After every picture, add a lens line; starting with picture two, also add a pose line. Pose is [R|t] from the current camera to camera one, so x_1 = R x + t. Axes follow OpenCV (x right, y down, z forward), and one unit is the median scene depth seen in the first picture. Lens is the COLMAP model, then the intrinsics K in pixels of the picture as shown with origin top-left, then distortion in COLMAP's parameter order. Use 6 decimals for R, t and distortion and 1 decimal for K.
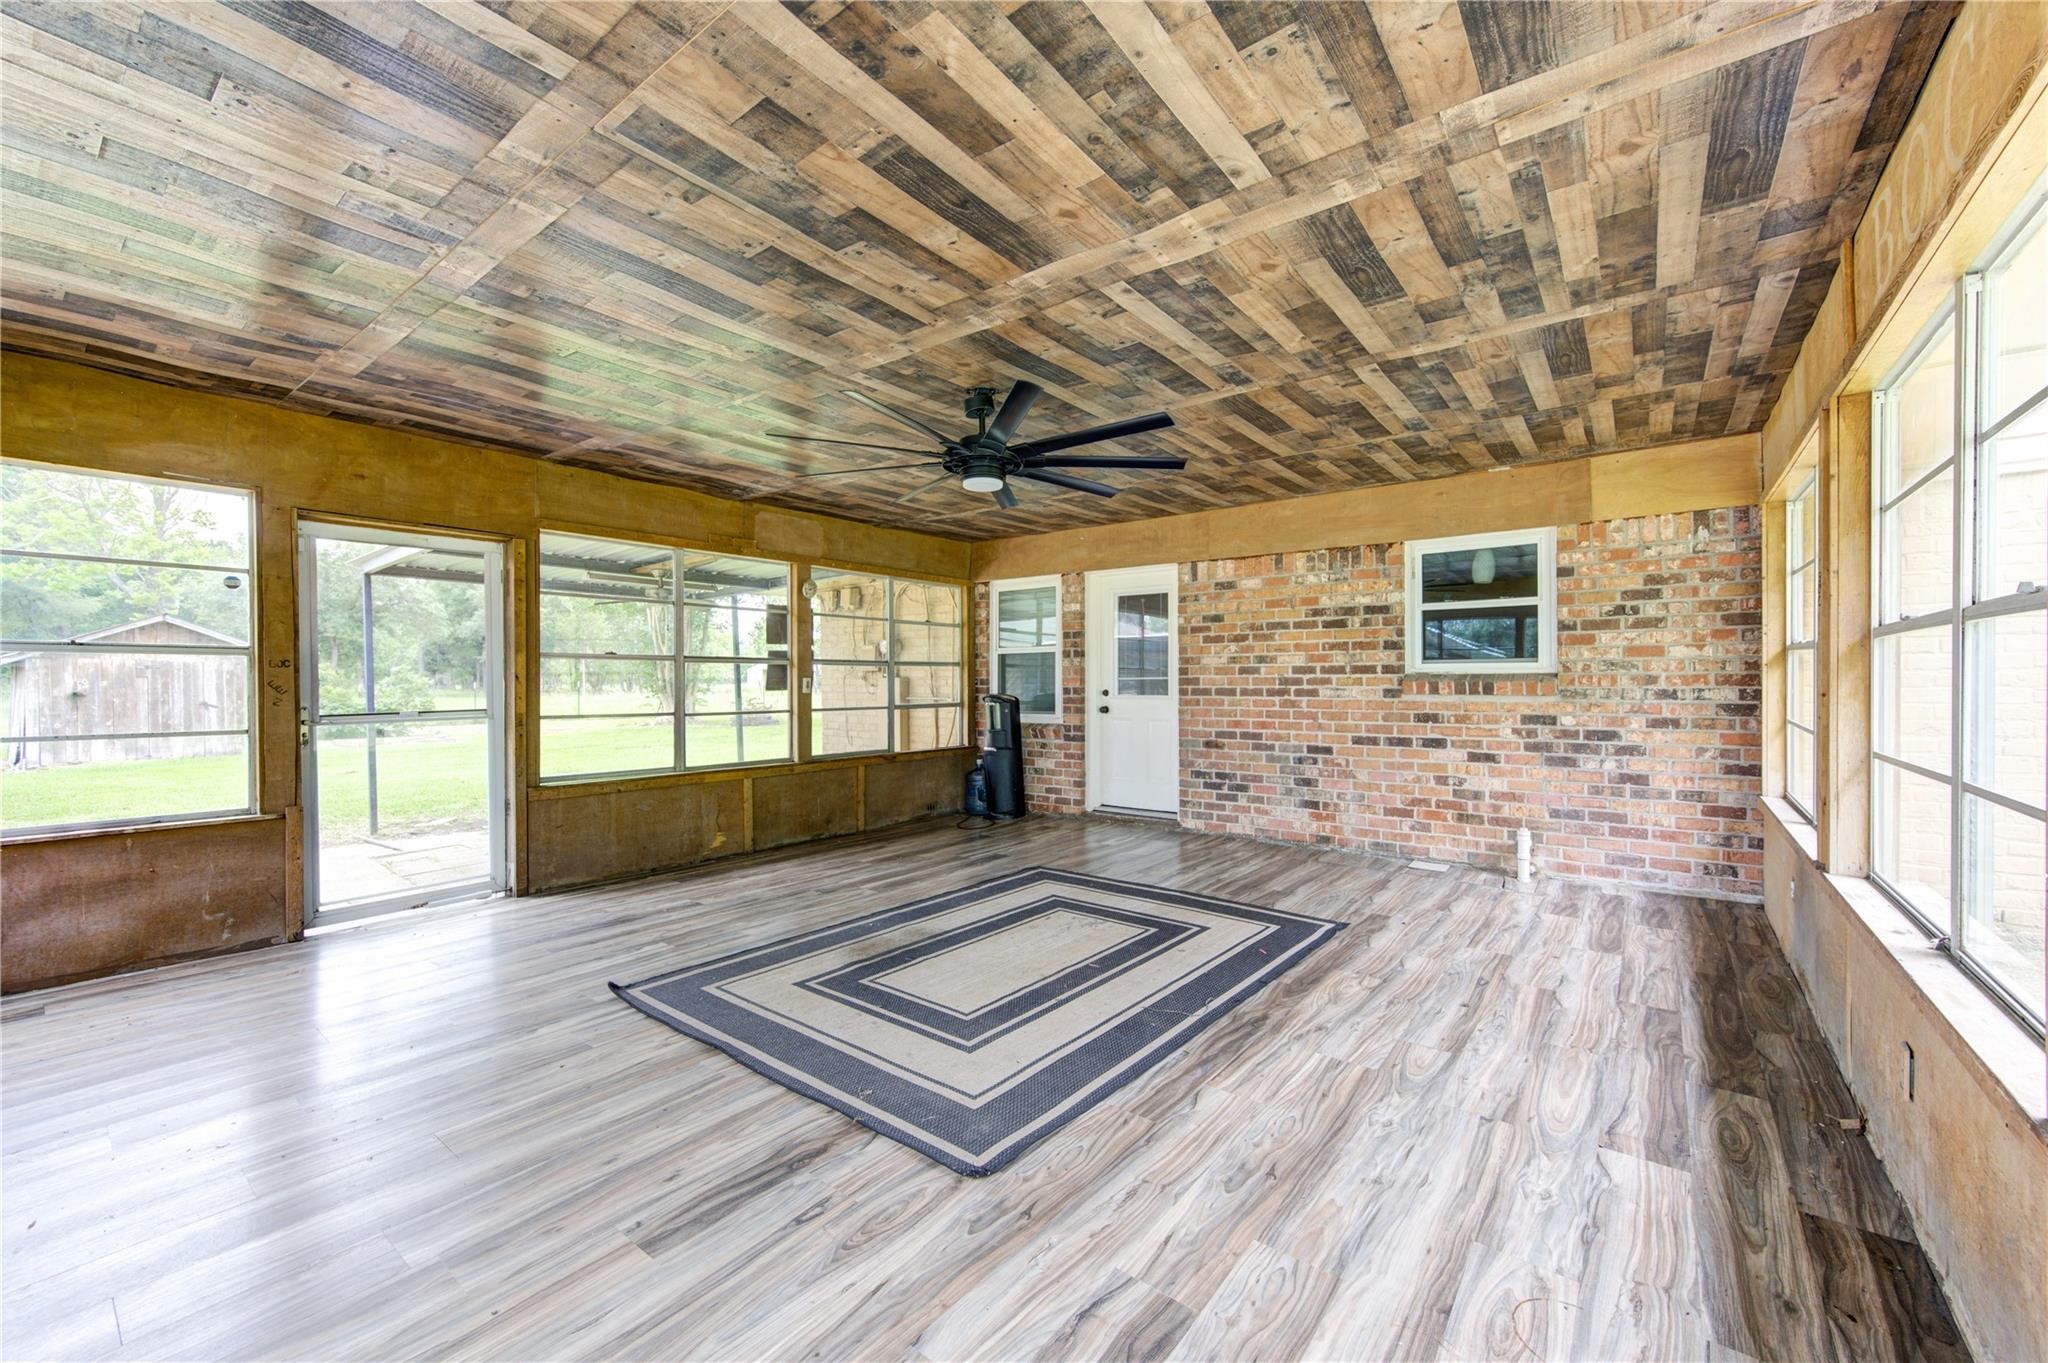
lens RADIAL K [[817.8, 0, 1026.9], [0, 817.8, 686.9], [0, 0, 1]] dist [0.003202, 0.000388]
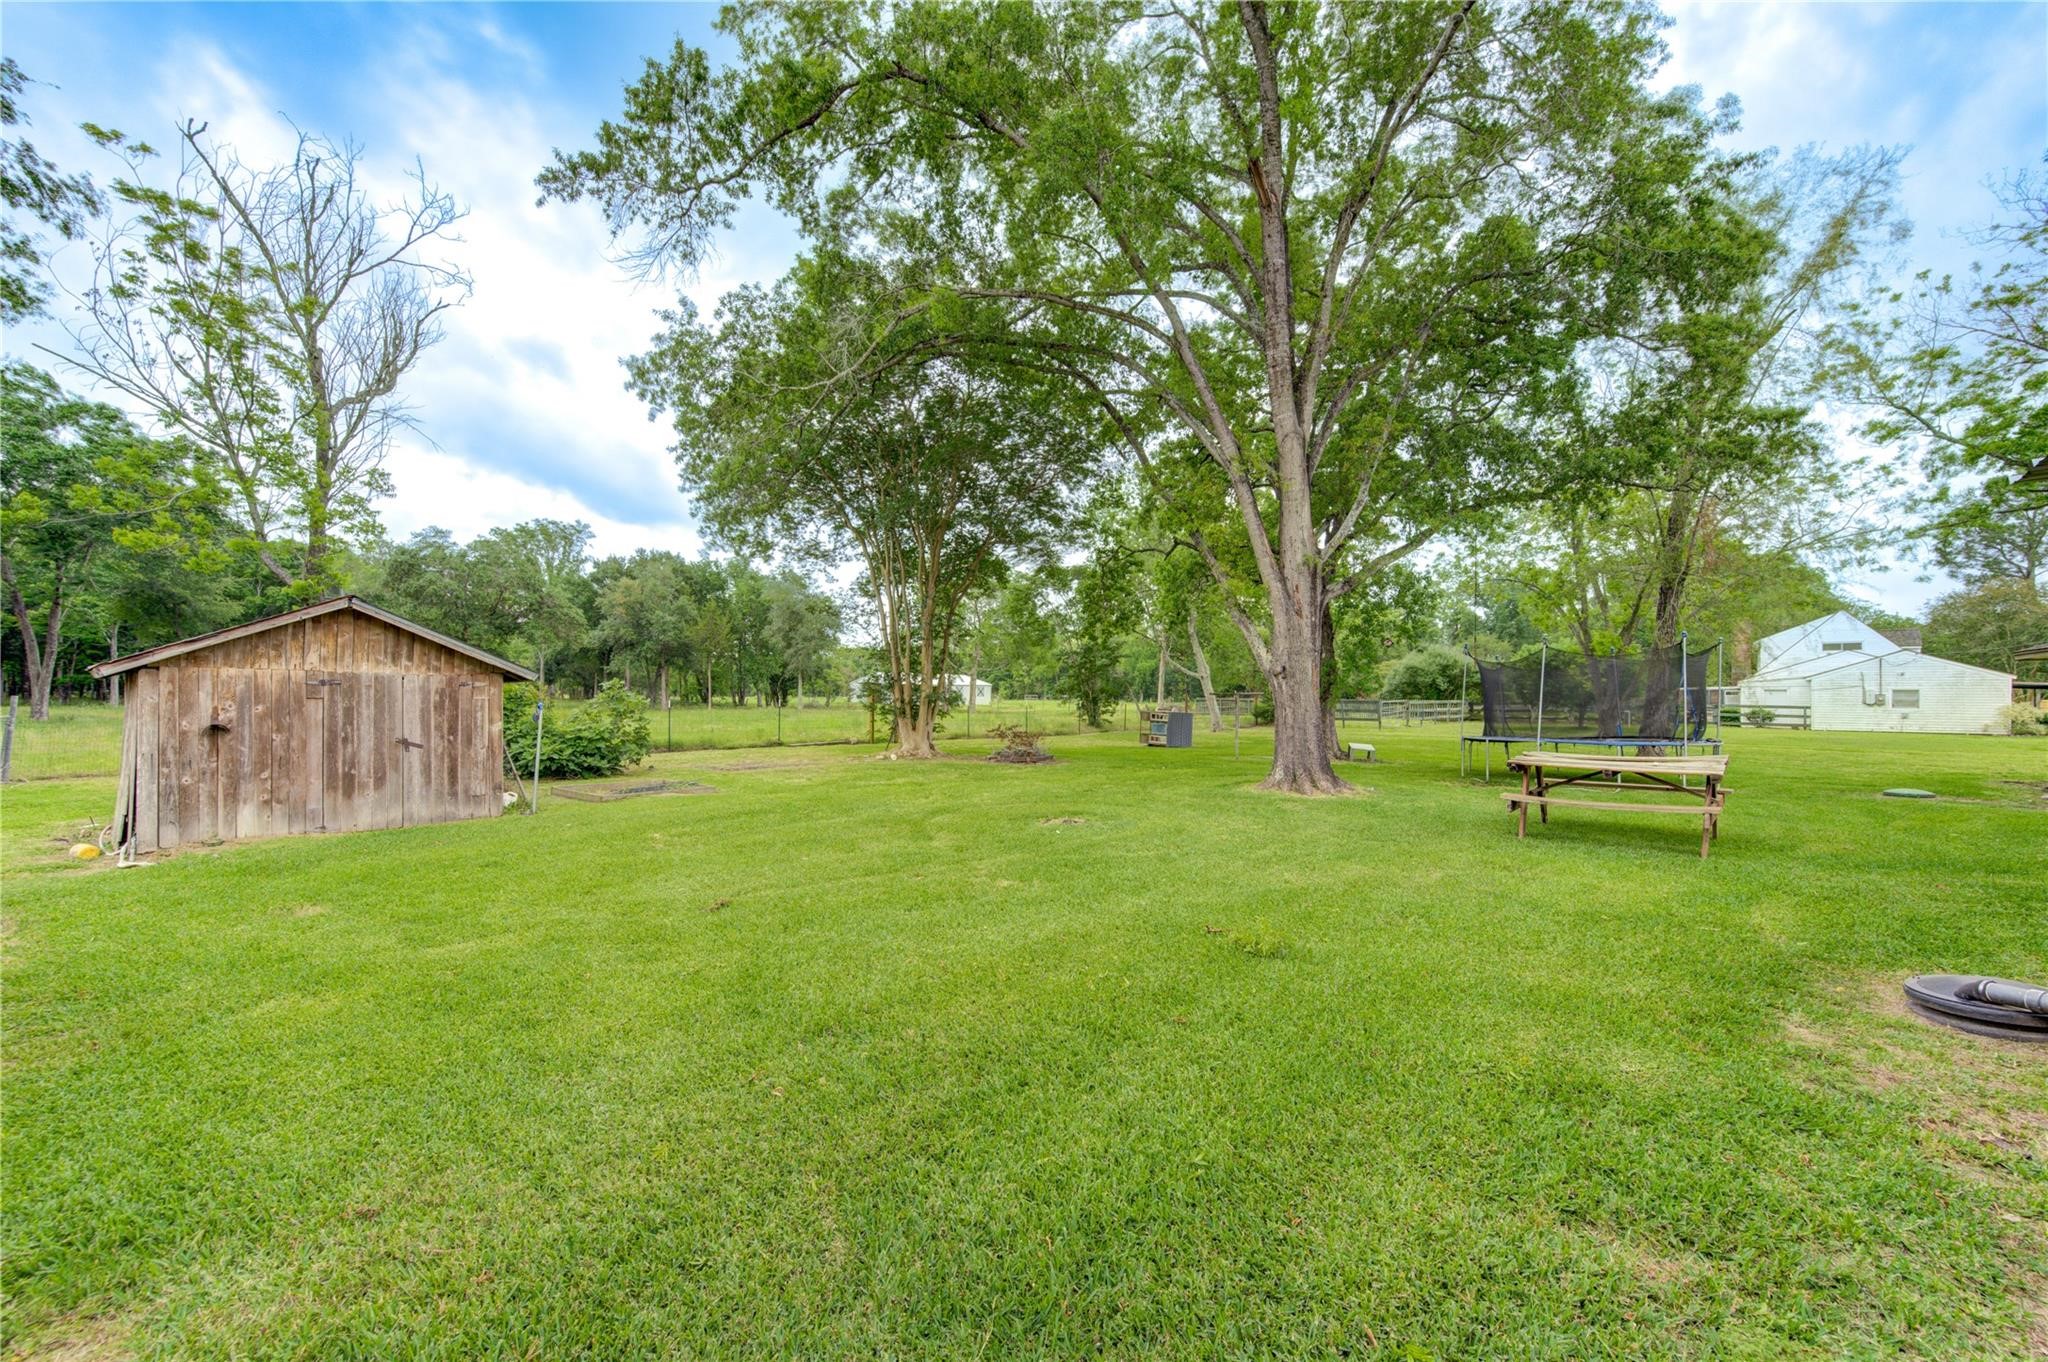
lens RADIAL K [[817.8, 0, 1020.1], [0, 817.8, 683.0], [0, 0, 1]] dist [0.003202, 0.000388]
pose [[0.996717, 0.002742, -0.080917, -0.502868], [-0.004420, 0.999779, -0.020576, -0.013396], [0.080843, 0.020866, 0.996508, 0.431998]]
